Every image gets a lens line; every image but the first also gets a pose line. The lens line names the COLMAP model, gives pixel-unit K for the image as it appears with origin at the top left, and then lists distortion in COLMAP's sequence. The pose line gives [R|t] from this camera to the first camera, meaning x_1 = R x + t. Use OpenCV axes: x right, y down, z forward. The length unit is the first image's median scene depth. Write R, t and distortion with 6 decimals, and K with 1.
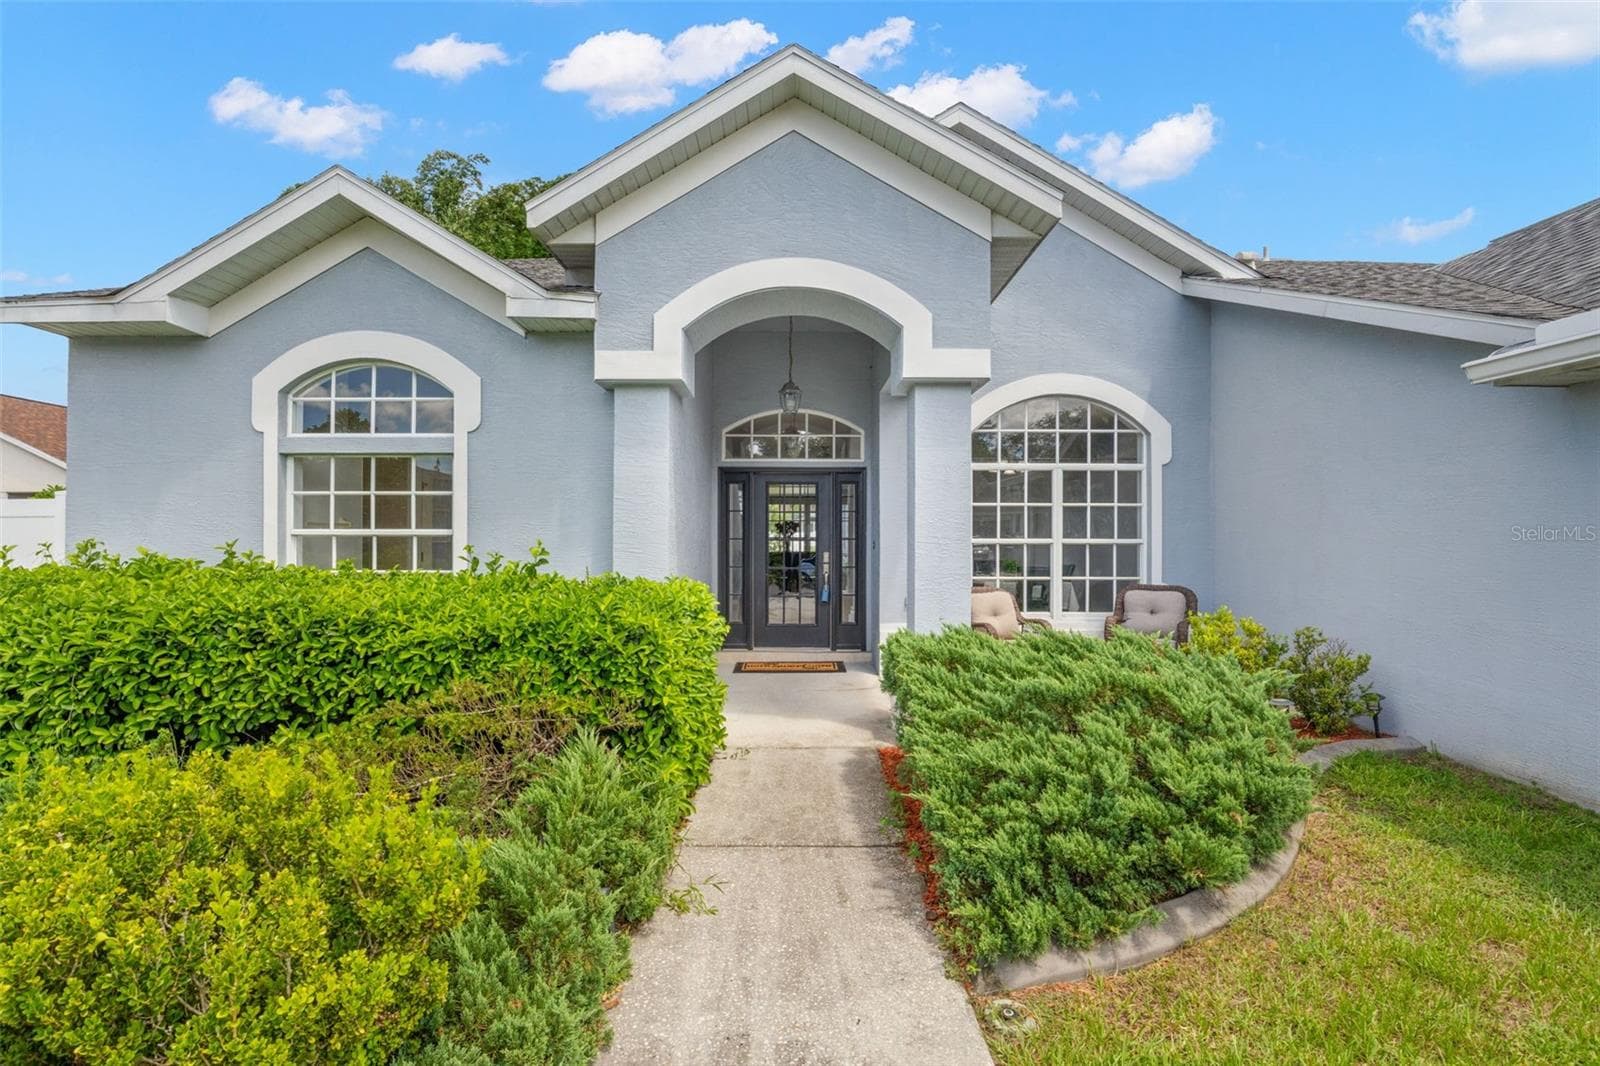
lens RADIAL K [[740.7, 0, 813.8], [0, 740.7, 542.6], [0, 0, 1]] dist [-0.013504, 0.002567]
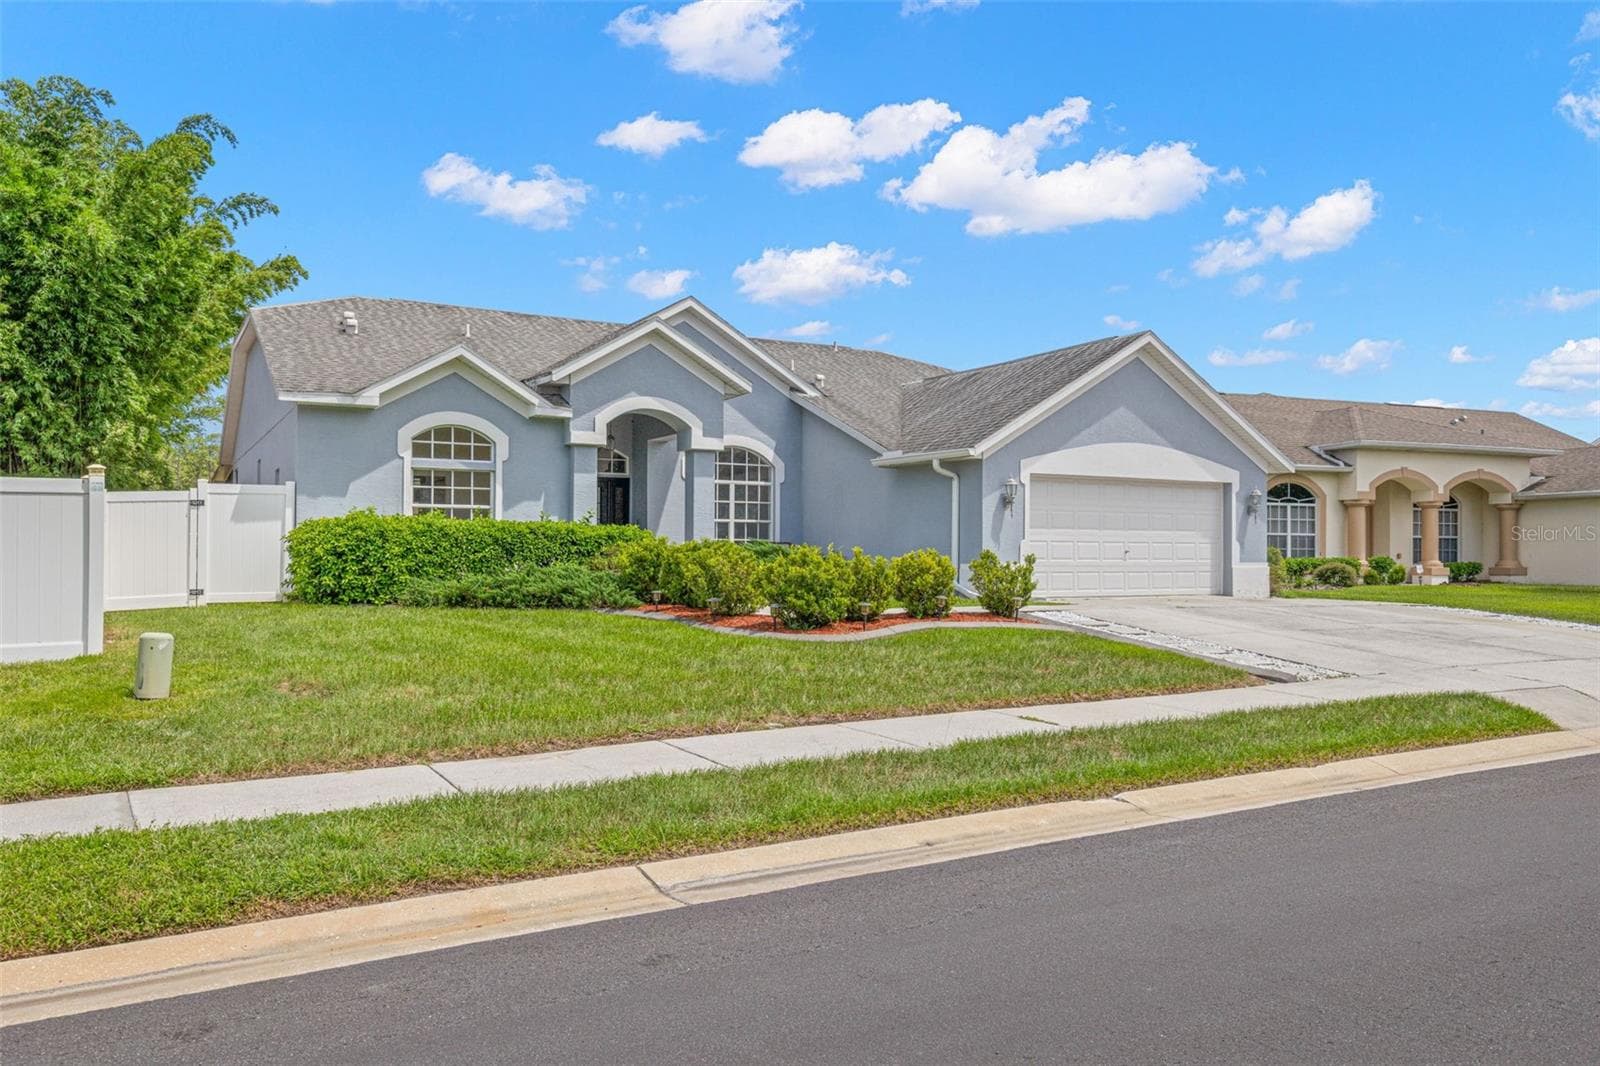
lens RADIAL K [[740.7, 0, 801.2], [0, 740.7, 534.6], [0, 0, 1]] dist [-0.013504, 0.002567]
pose [[0.882837, 0.002122, 0.469675, -0.696026], [0.002662, 0.999951, -0.009523, 0.088842], [-0.469672, 0.009658, 0.882788, -1.322151]]
